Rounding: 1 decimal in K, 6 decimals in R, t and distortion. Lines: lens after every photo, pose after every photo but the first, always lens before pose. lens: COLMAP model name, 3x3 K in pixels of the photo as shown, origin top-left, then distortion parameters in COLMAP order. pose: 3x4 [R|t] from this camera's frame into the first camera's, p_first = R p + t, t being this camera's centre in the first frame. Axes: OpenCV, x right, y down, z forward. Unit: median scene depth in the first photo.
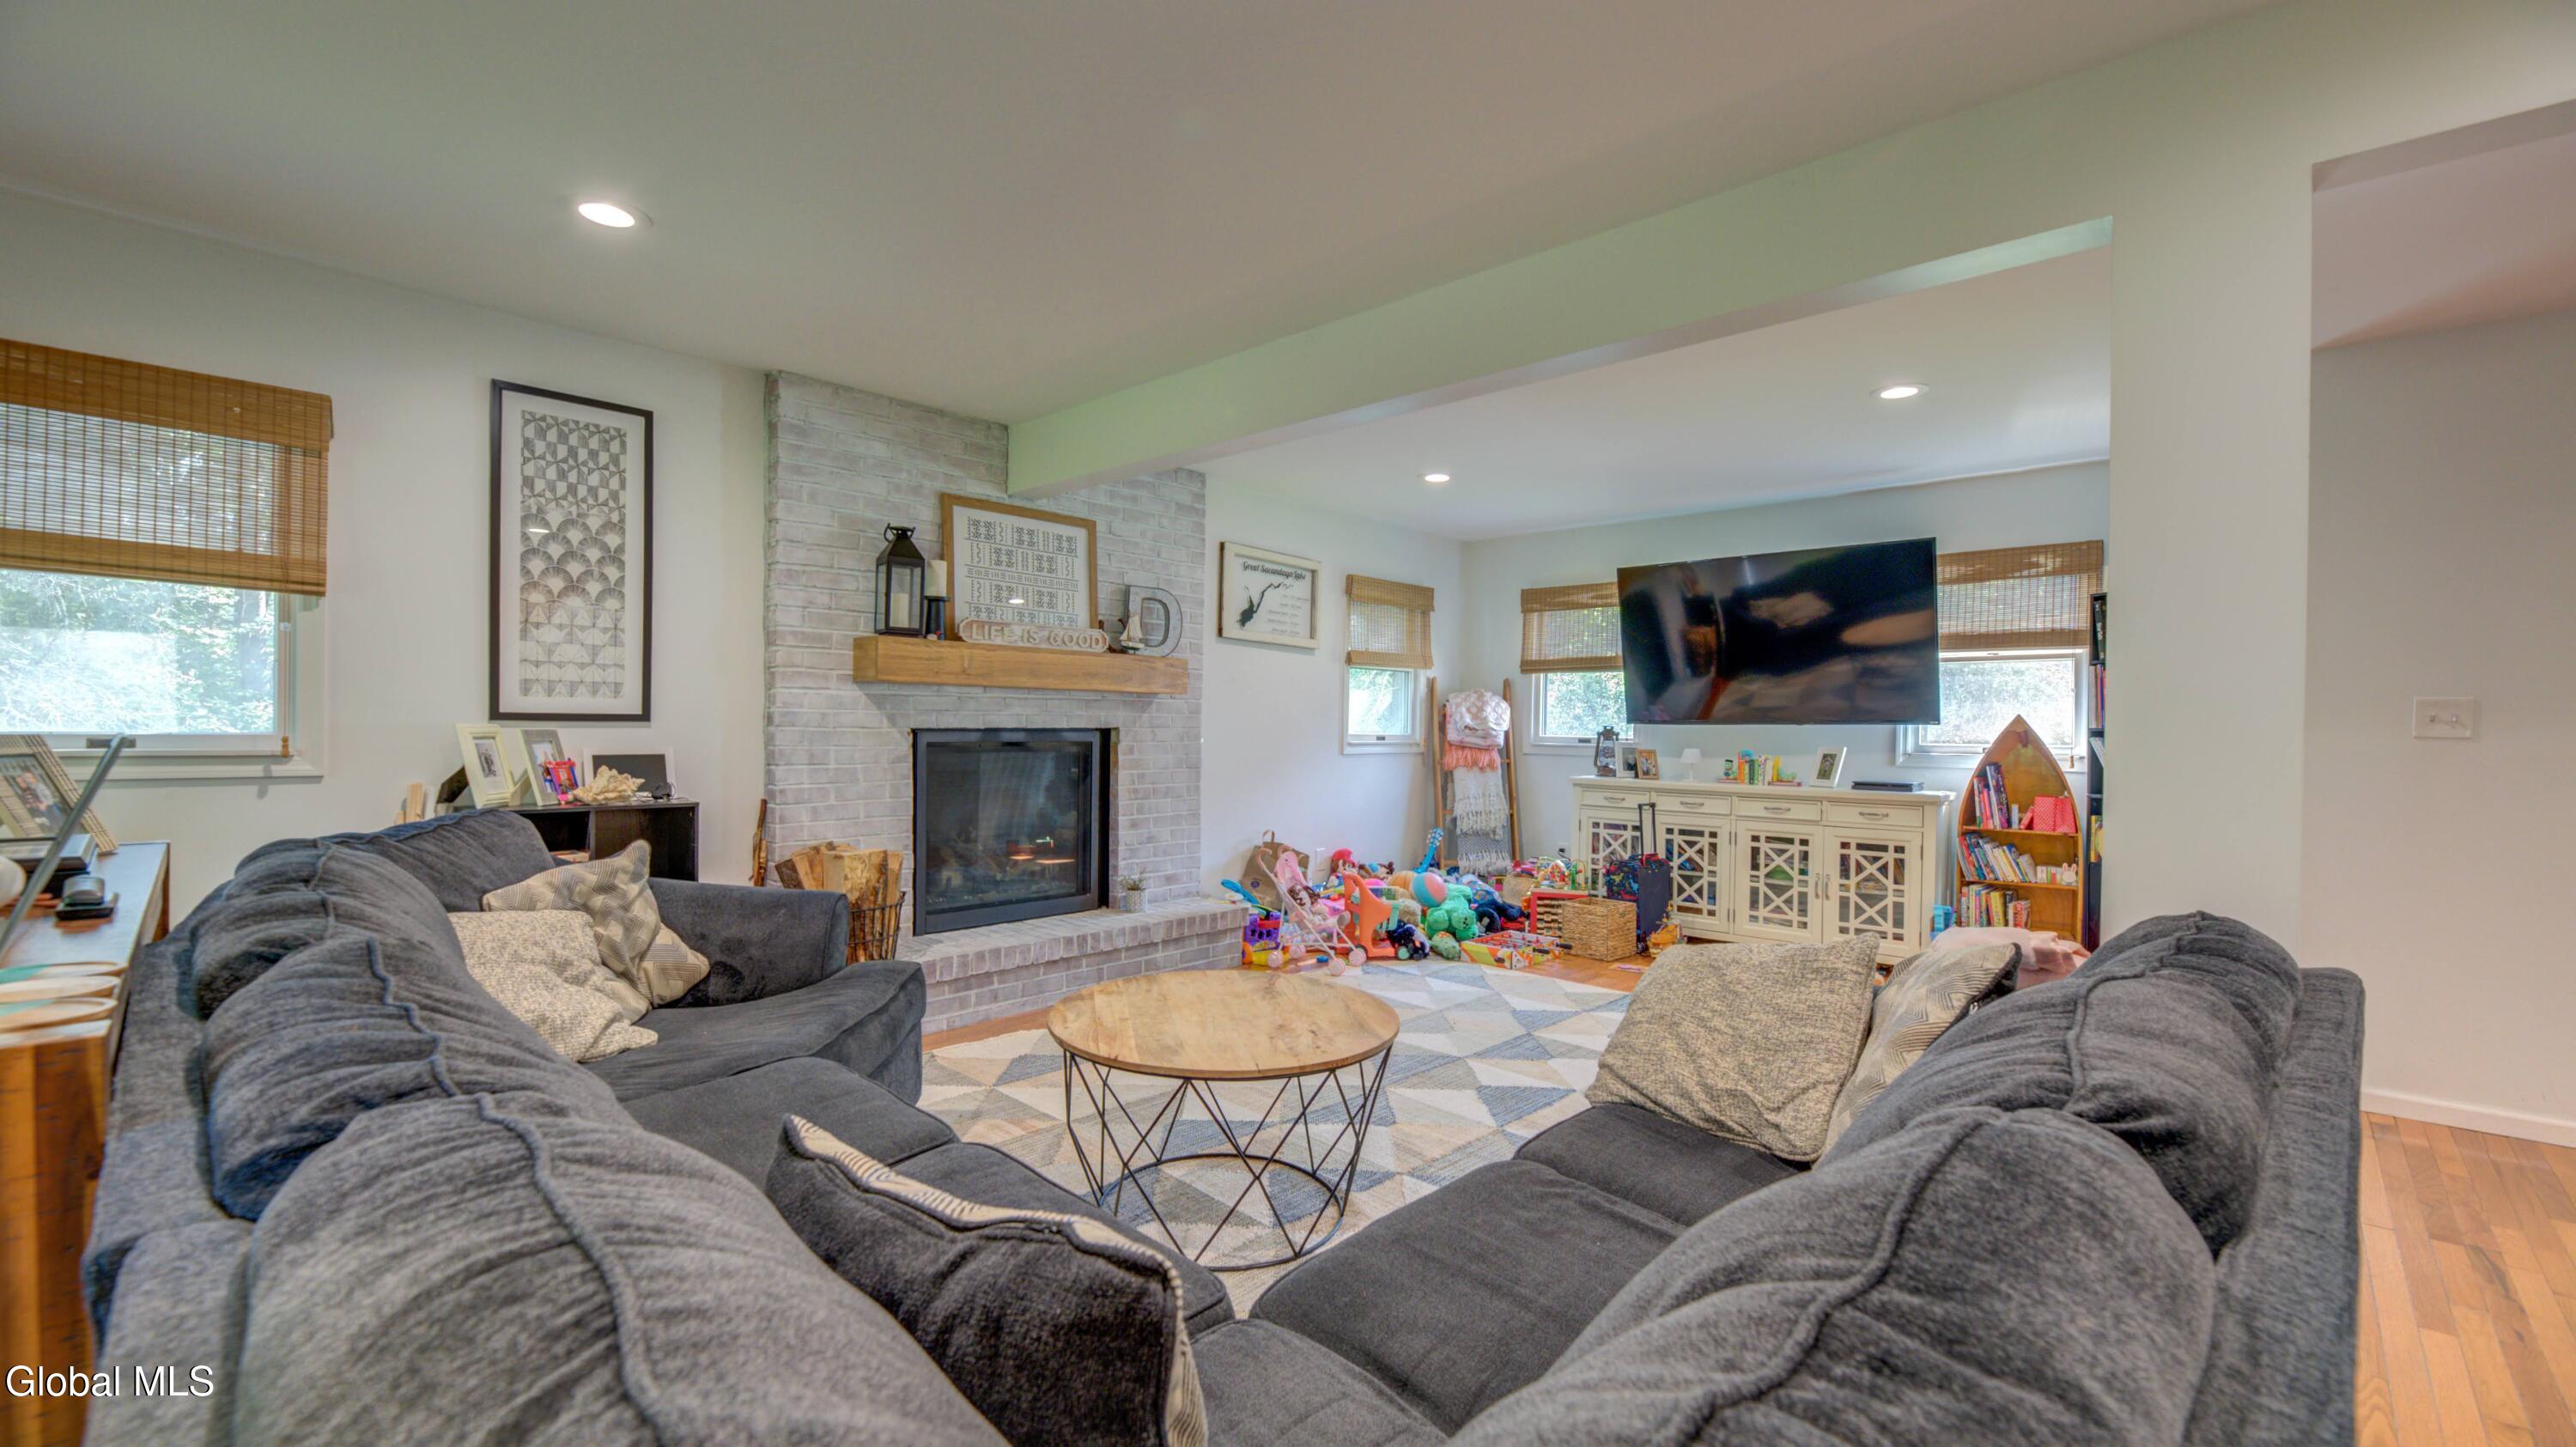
lens RADIAL K [[1065.9, 0, 1272.7], [0, 1065.9, 731.7], [0, 0, 1]] dist [0.000929, -0.000096]
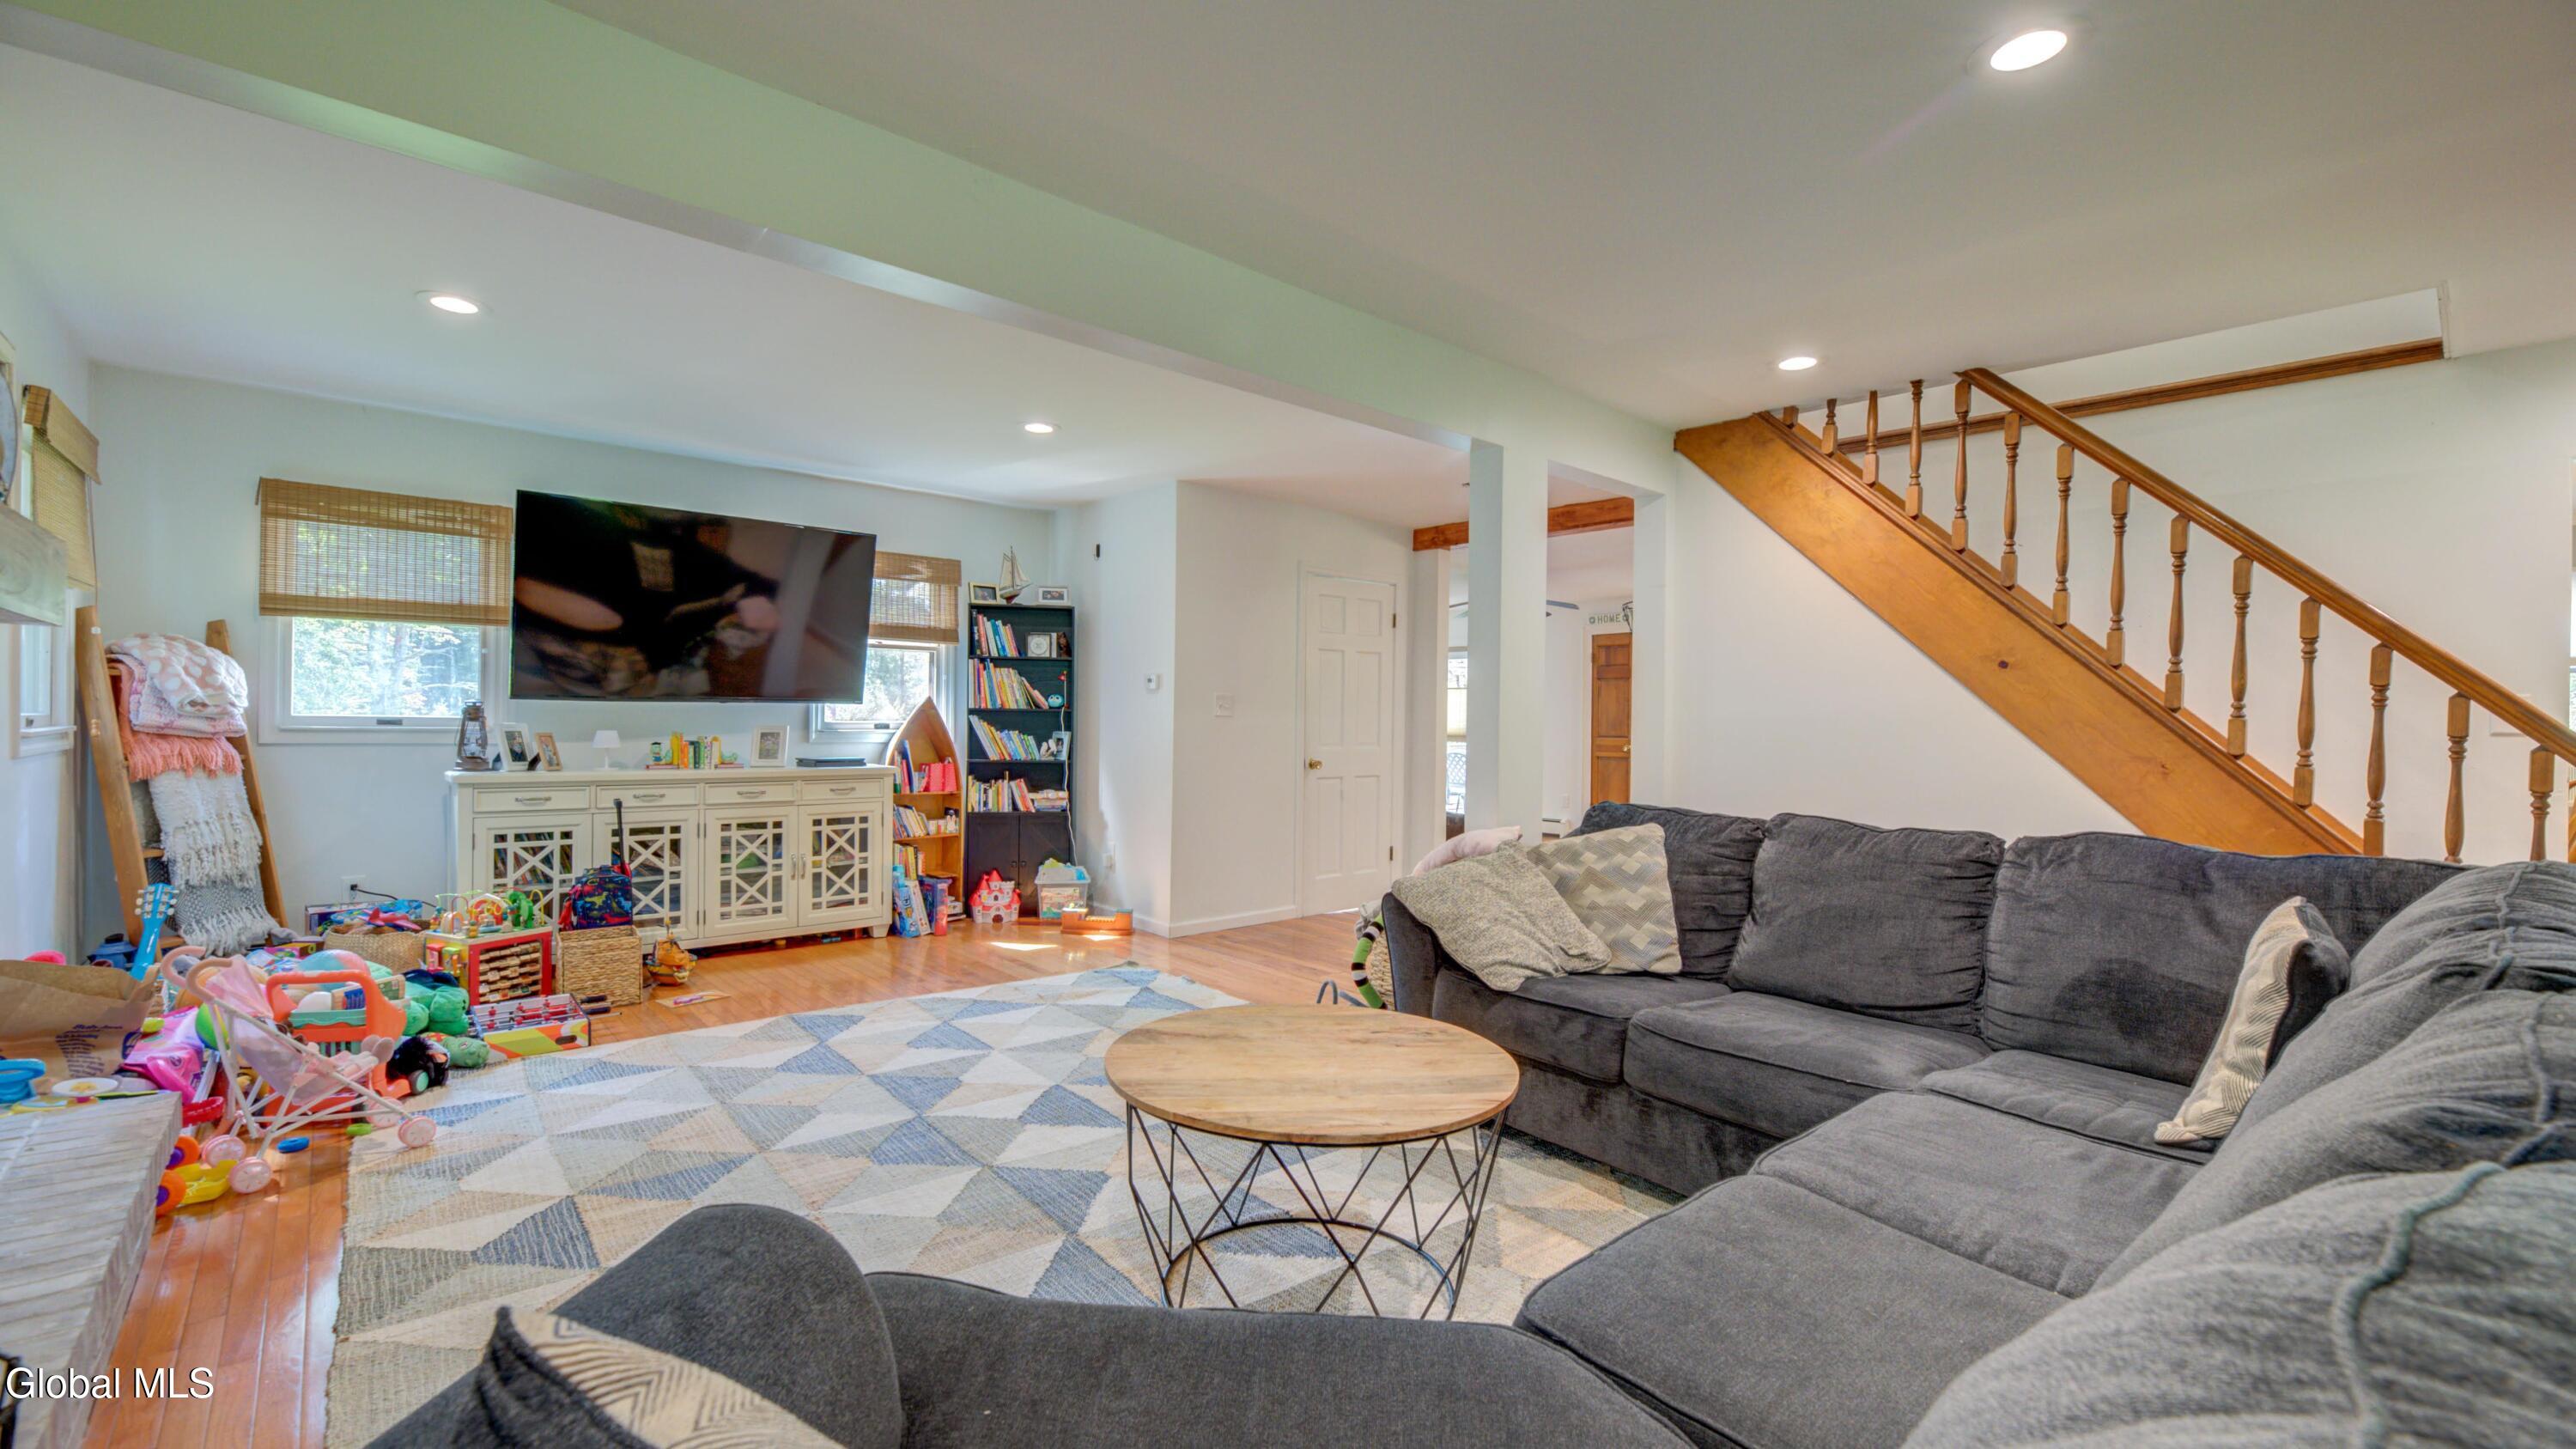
lens RADIAL K [[1052.8, 0, 1317.2], [0, 1052.8, 716.3], [0, 0, 1]] dist [-0.002280, -0.000424]
pose [[0.080922, -0.009332, 0.996677, -0.564642], [-0.006769, 0.999928, 0.009912, -0.010150], [-0.996697, -0.007549, 0.080853, 0.596548]]
